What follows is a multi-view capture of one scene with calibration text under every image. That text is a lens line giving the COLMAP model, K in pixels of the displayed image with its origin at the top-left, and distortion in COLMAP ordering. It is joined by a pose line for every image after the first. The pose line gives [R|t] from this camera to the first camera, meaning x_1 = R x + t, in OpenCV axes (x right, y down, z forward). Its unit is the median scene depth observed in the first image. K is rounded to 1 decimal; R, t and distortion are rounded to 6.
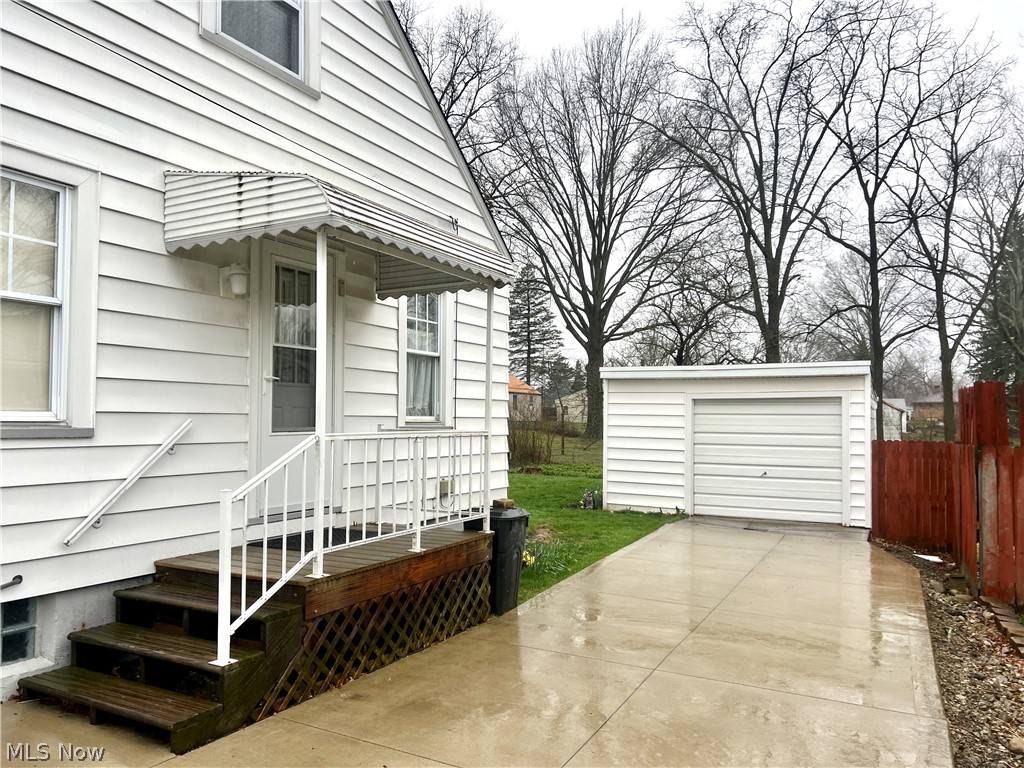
lens RADIAL K [[768.0, 0, 506.5], [0, 768.0, 385.3], [0, 0, 1]] dist [0.067146, -0.068400]
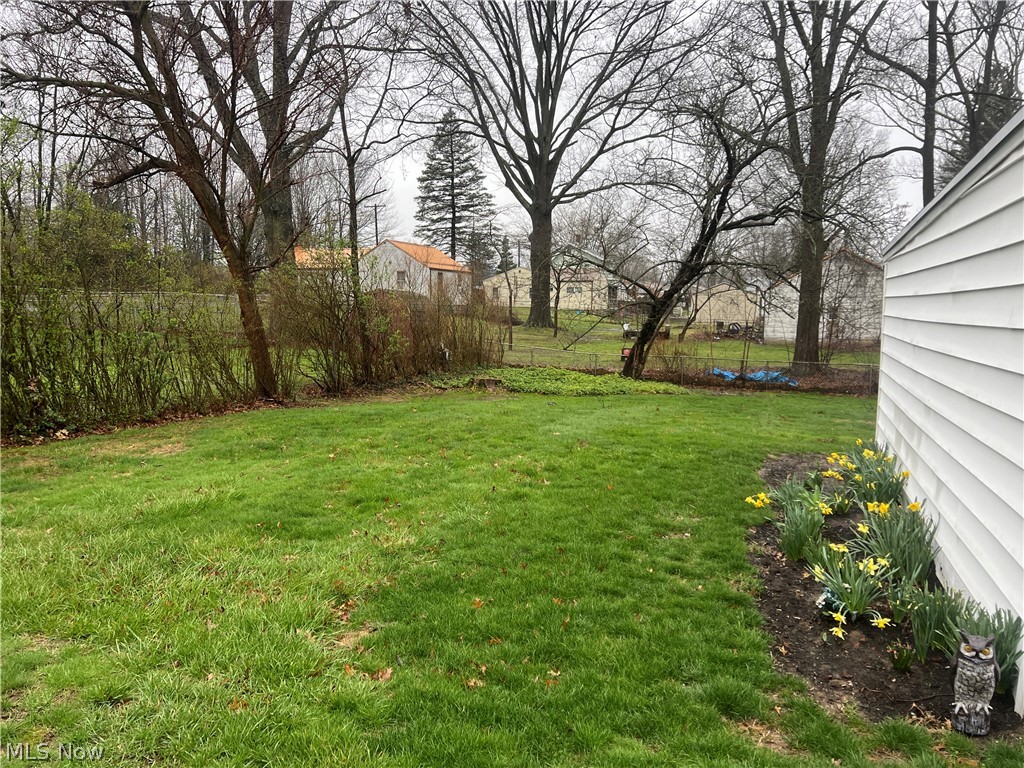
lens RADIAL K [[768.0, 0, 516.1], [0, 768.0, 392.8], [0, 0, 1]] dist [0.067146, -0.068400]
pose [[0.992293, -0.015718, 0.122916, -0.012925], [-0.004180, 0.987112, 0.159975, 0.009554], [-0.123847, -0.159255, 0.979438, 0.220599]]
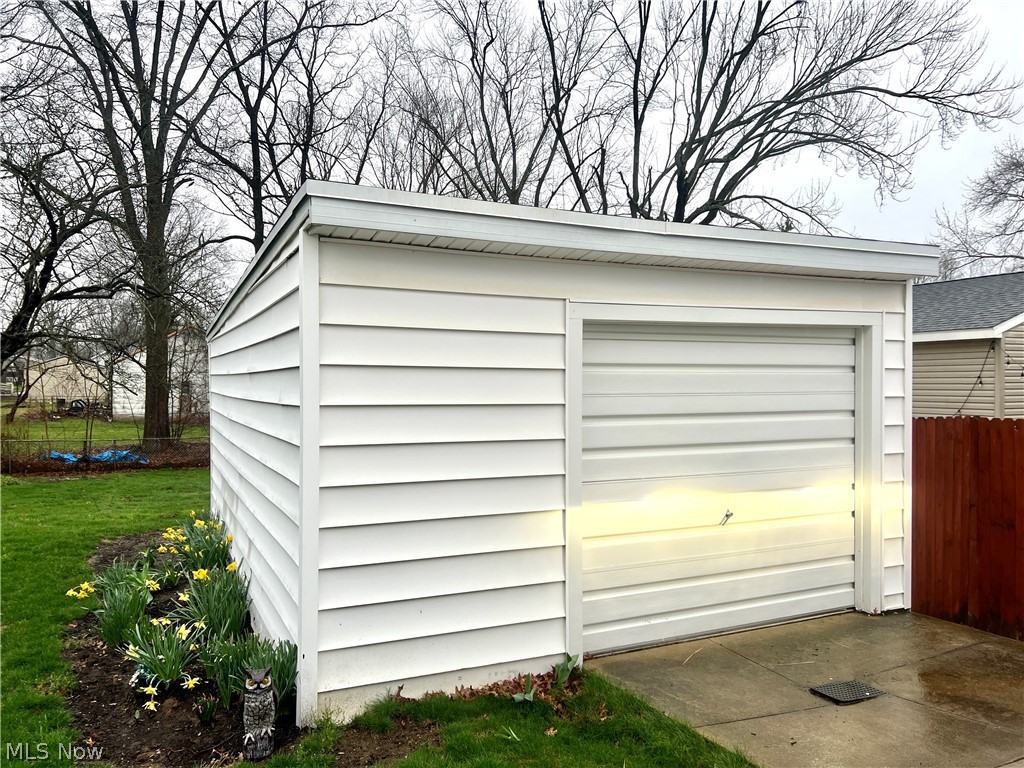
lens RADIAL K [[768.0, 0, 509.1], [0, 768.0, 387.7], [0, 0, 1]] dist [0.067146, -0.068400]
pose [[0.620559, -0.018763, 0.783935, -0.010840], [-0.027775, 0.998560, 0.045887, 0.008489], [-0.783668, -0.050249, 0.619145, 0.212763]]
